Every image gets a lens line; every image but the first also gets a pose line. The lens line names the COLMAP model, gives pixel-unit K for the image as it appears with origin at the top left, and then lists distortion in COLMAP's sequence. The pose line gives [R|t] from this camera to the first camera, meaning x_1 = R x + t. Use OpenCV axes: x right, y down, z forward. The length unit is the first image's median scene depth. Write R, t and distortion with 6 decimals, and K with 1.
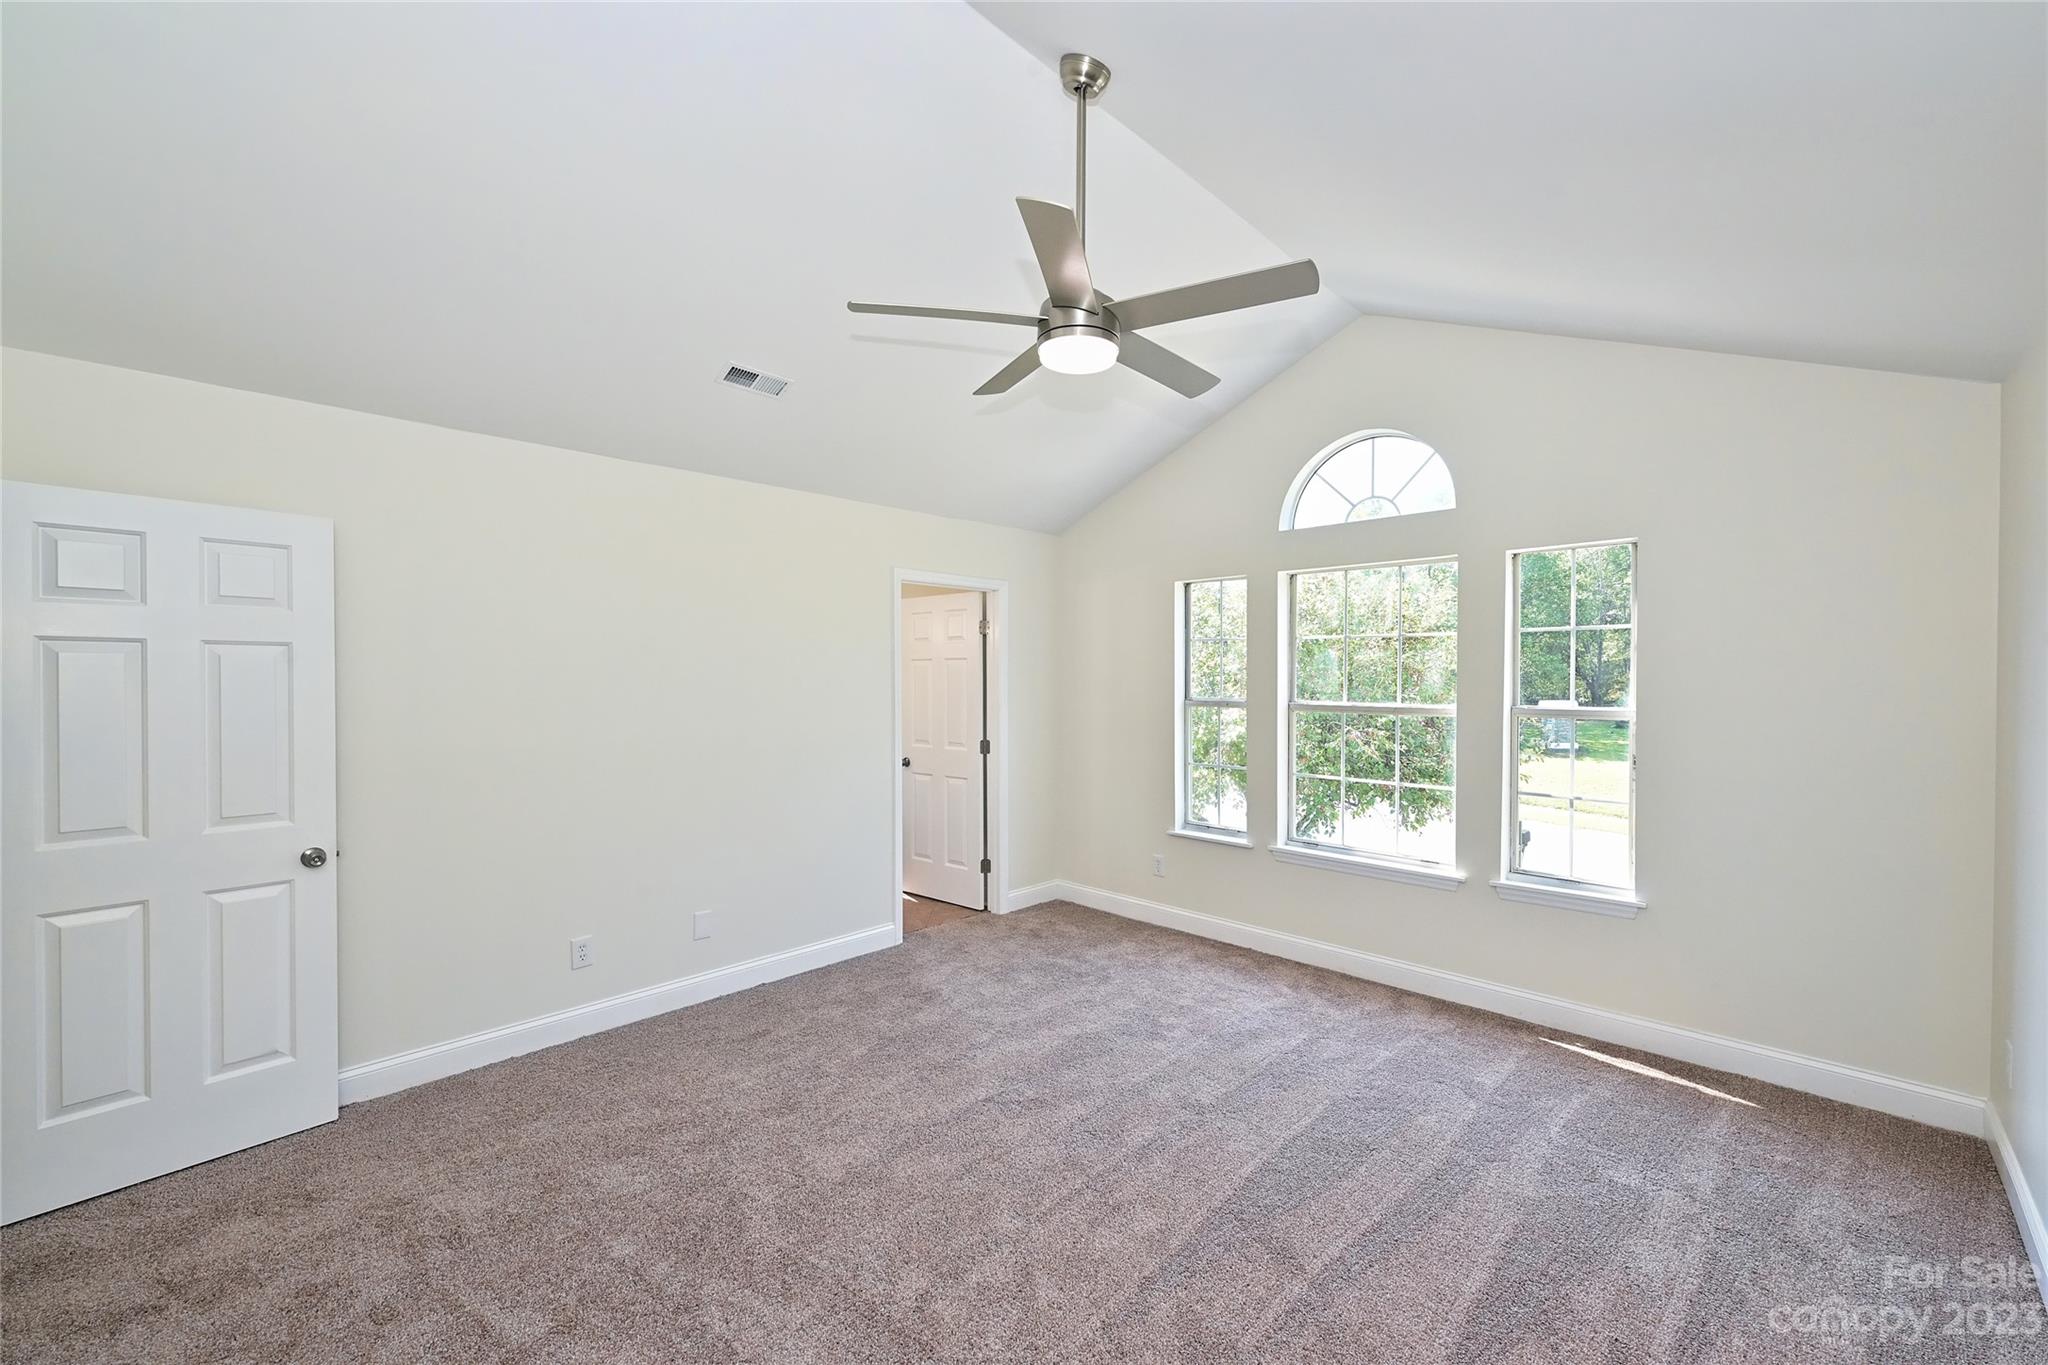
lens RADIAL K [[799.9, 0, 1007.8], [0, 799.9, 685.0], [0, 0, 1]] dist [-0.014314, 0.000531]
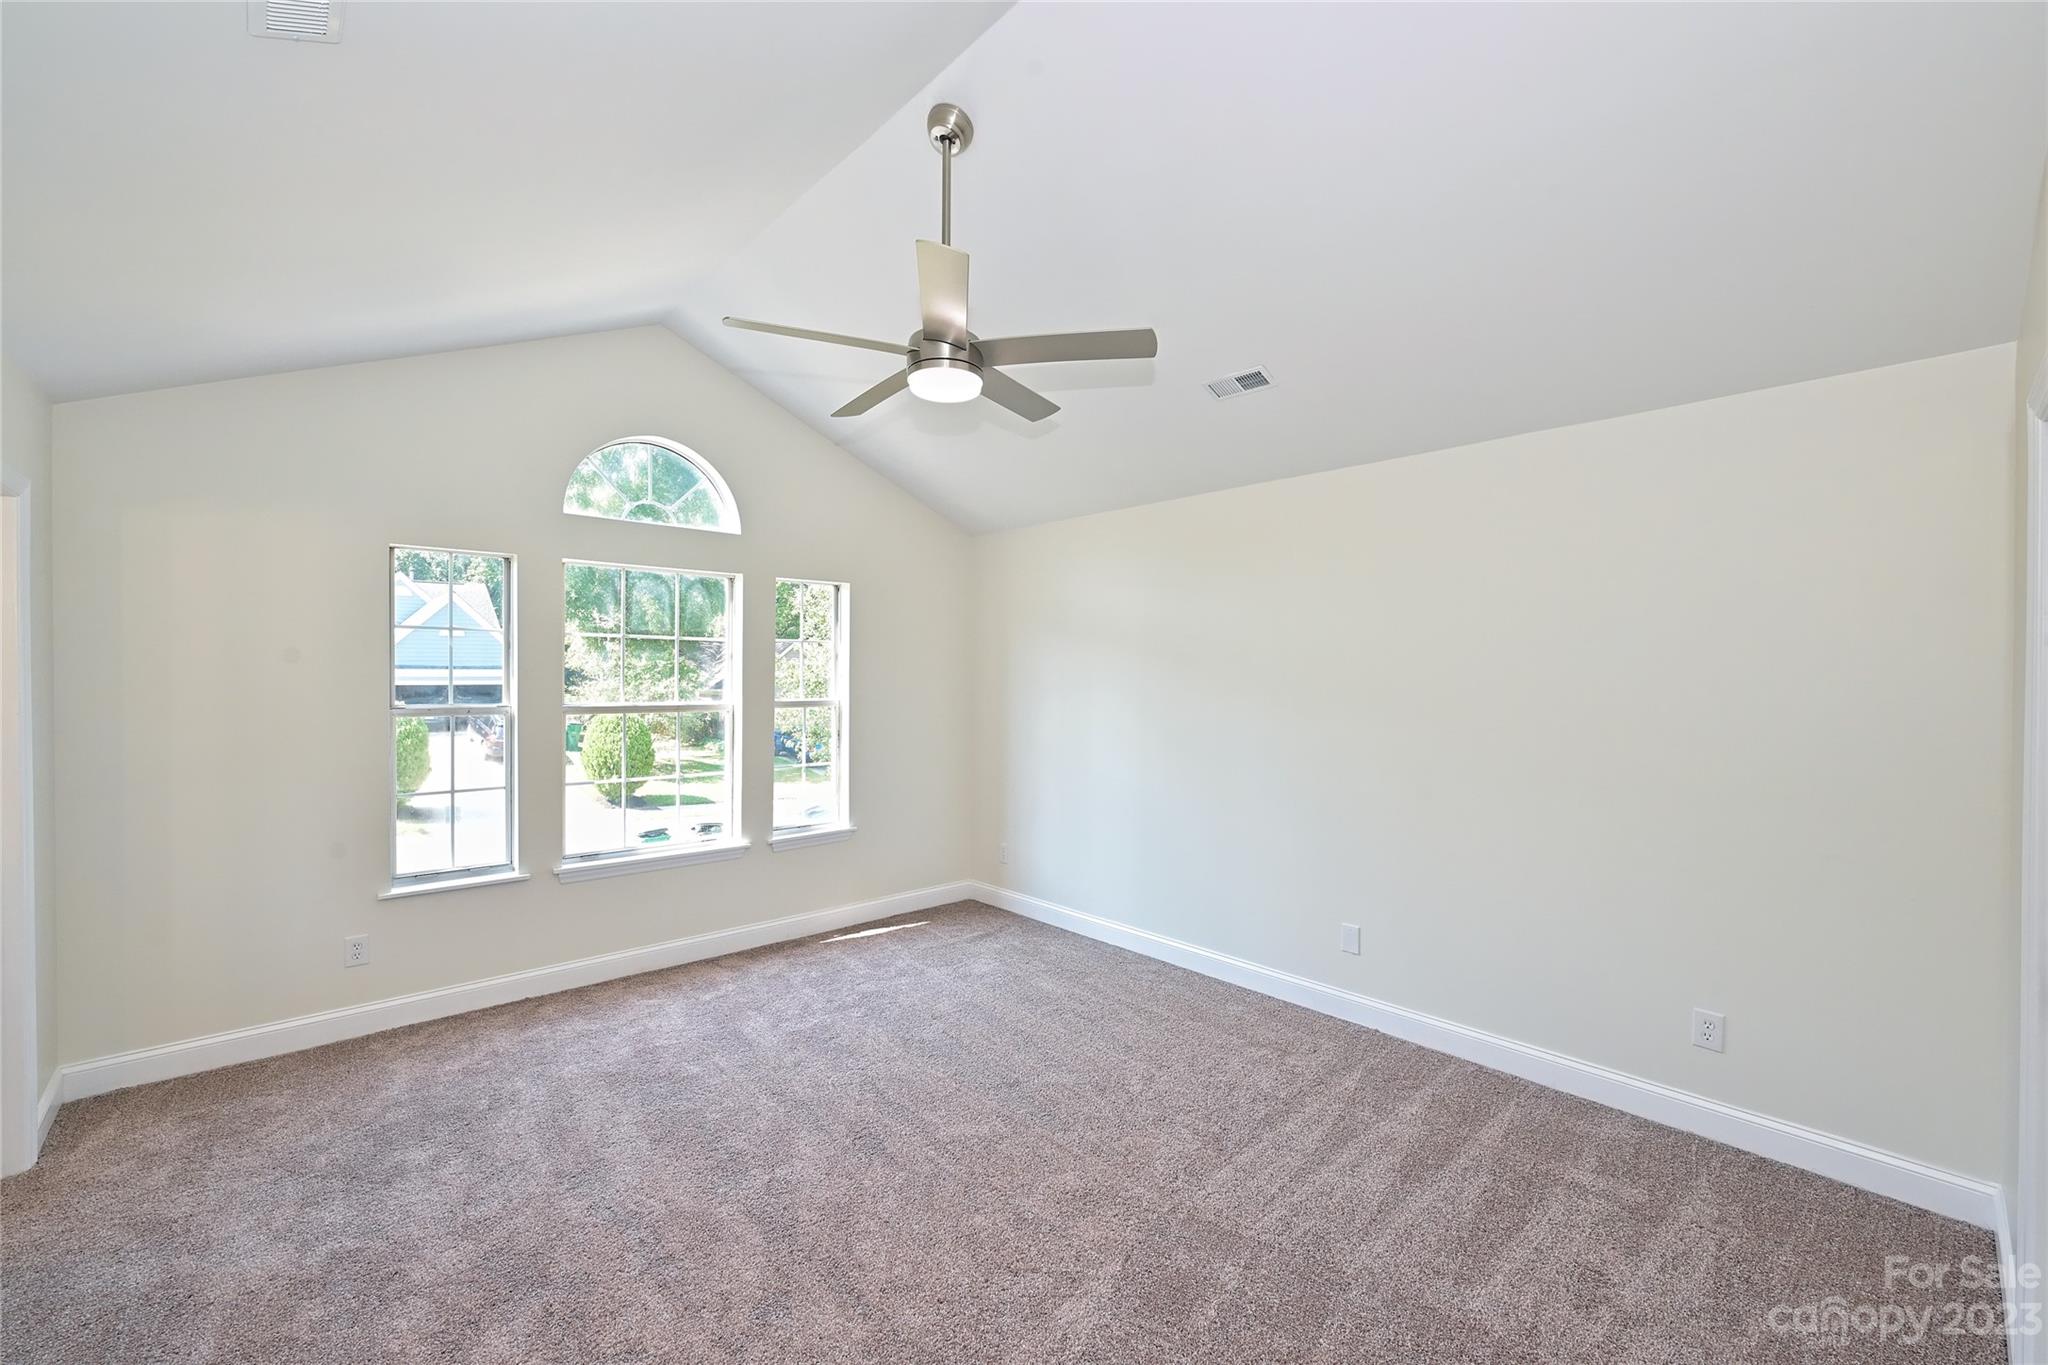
lens RADIAL K [[799.9, 0, 1010.8], [0, 799.9, 692.1], [0, 0, 1]] dist [-0.014314, 0.000531]
pose [[0.058656, -0.013018, 0.998193, -0.586715], [0.009862, 0.999874, 0.012460, 0.000678], [-0.998230, 0.009114, 0.058777, 0.509762]]
